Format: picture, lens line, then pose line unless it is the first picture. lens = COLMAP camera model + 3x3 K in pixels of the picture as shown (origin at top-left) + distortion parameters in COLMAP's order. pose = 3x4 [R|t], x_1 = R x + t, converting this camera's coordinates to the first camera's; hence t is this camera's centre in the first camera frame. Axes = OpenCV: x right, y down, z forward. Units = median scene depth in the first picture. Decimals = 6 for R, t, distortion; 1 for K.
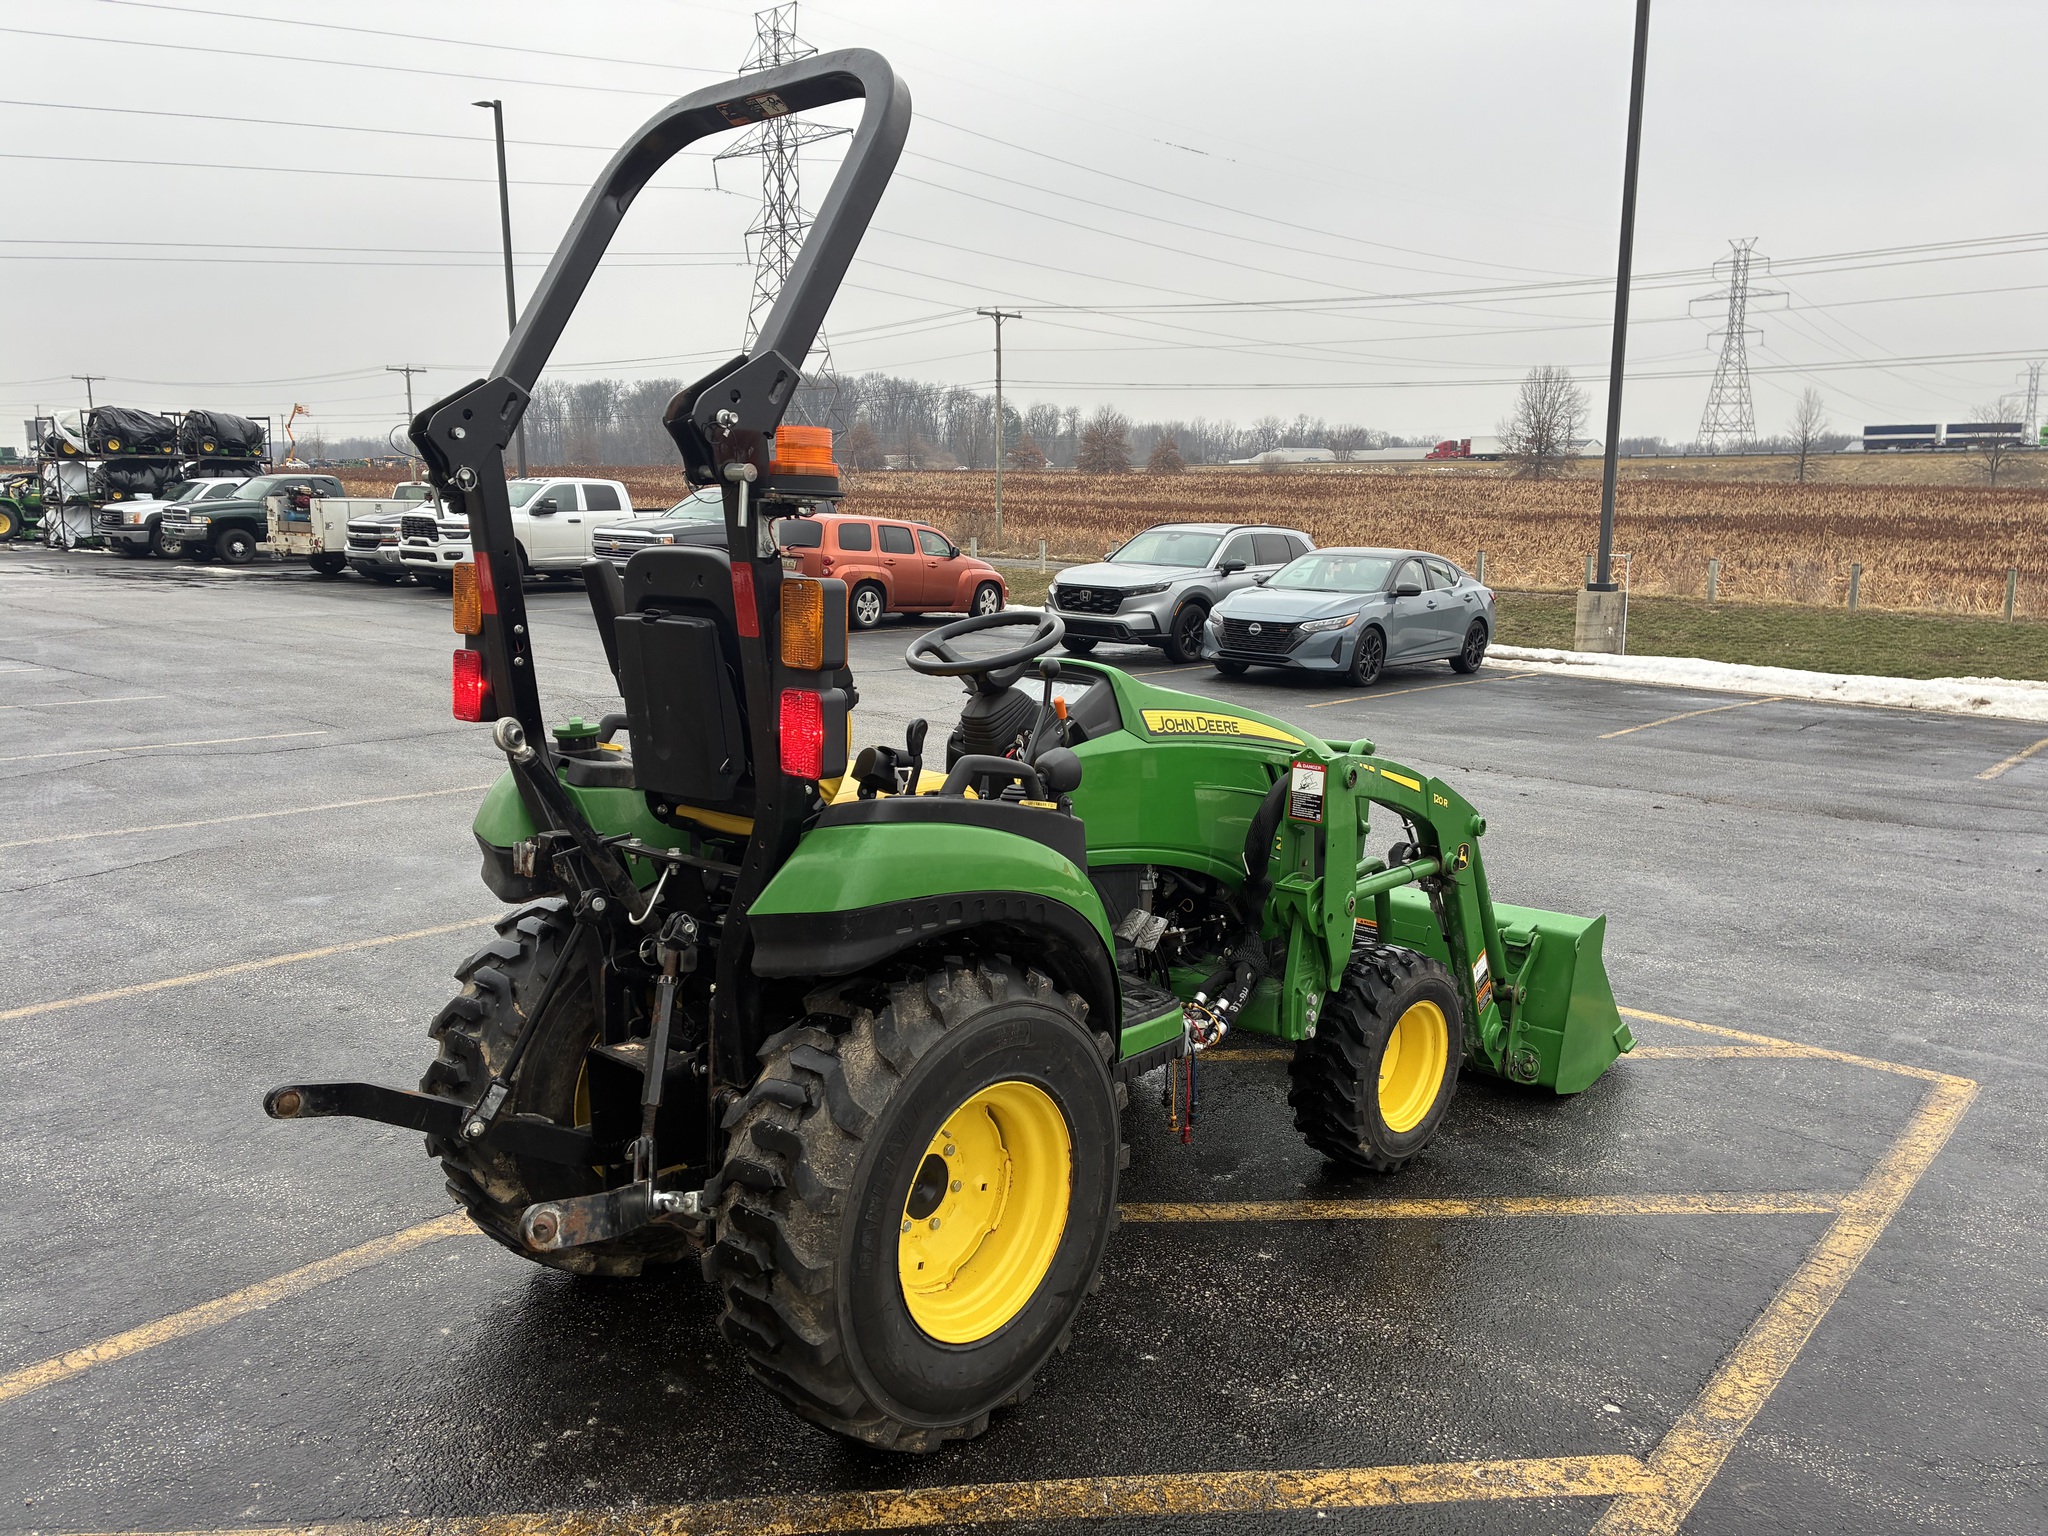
lens RADIAL K [[1568.3, 0, 1037.0], [0, 1568.3, 762.6], [0, 0, 1]] dist [0.037685, -0.046903]
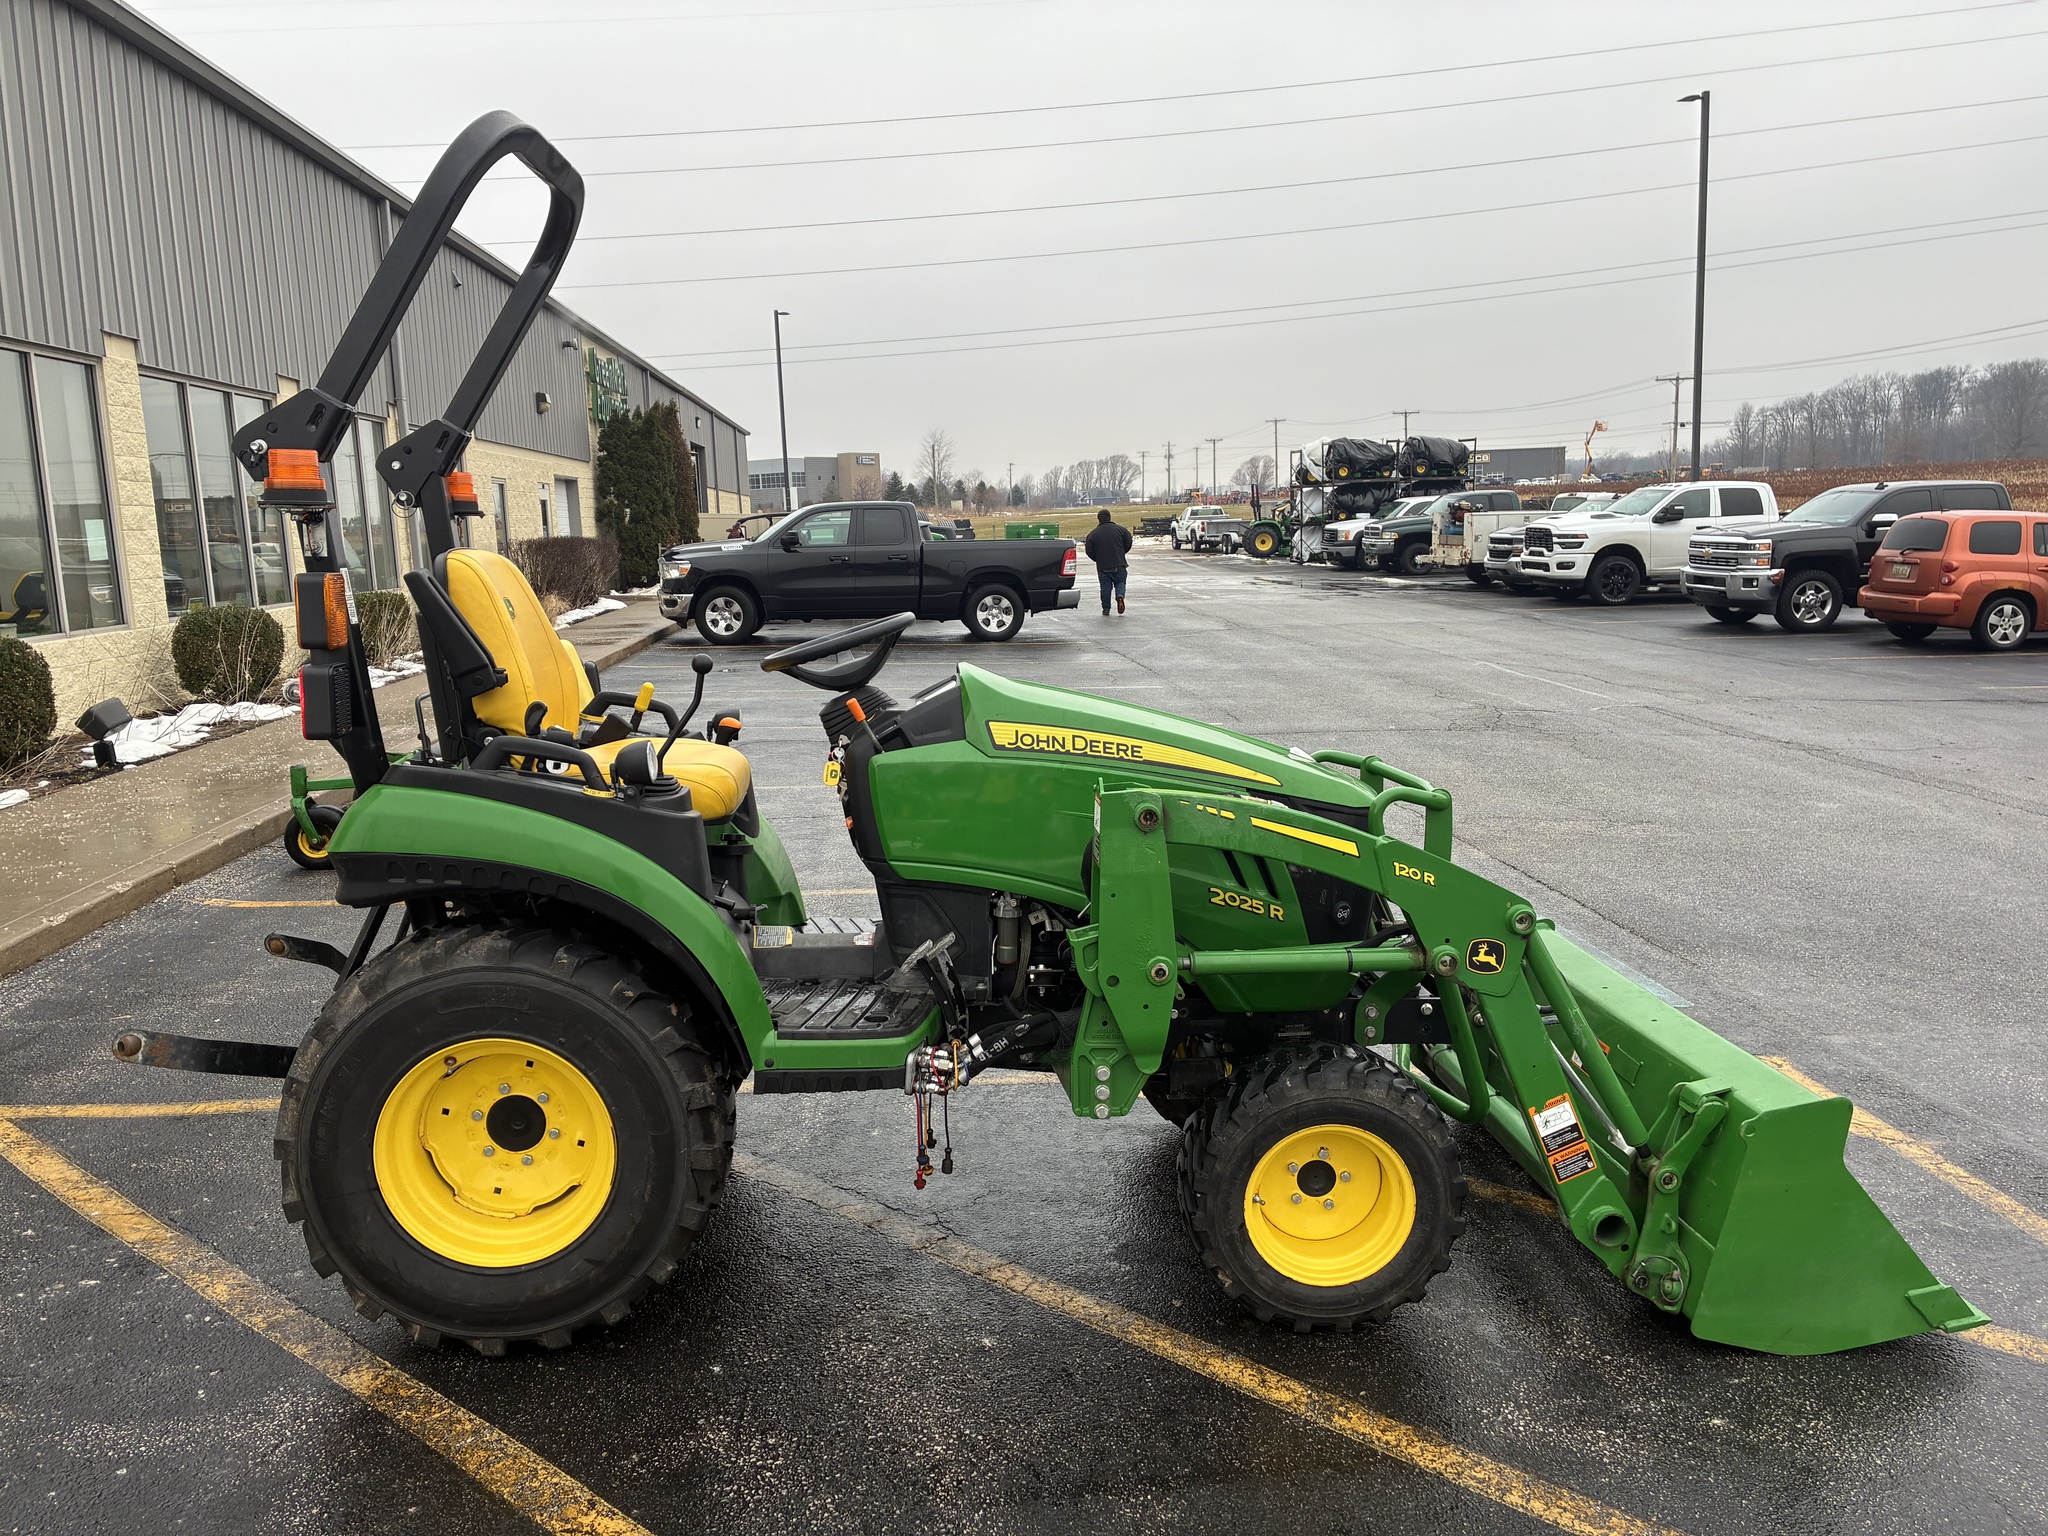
lens RADIAL K [[1568.3, 0, 1019.4], [0, 1568.3, 769.3], [0, 0, 1]] dist [0.037685, -0.046903]
pose [[0.688000, 0.086493, -0.720538, 0.116557], [-0.088660, 0.995453, 0.034836, -0.006128], [0.720274, 0.039916, 0.692540, 0.058696]]
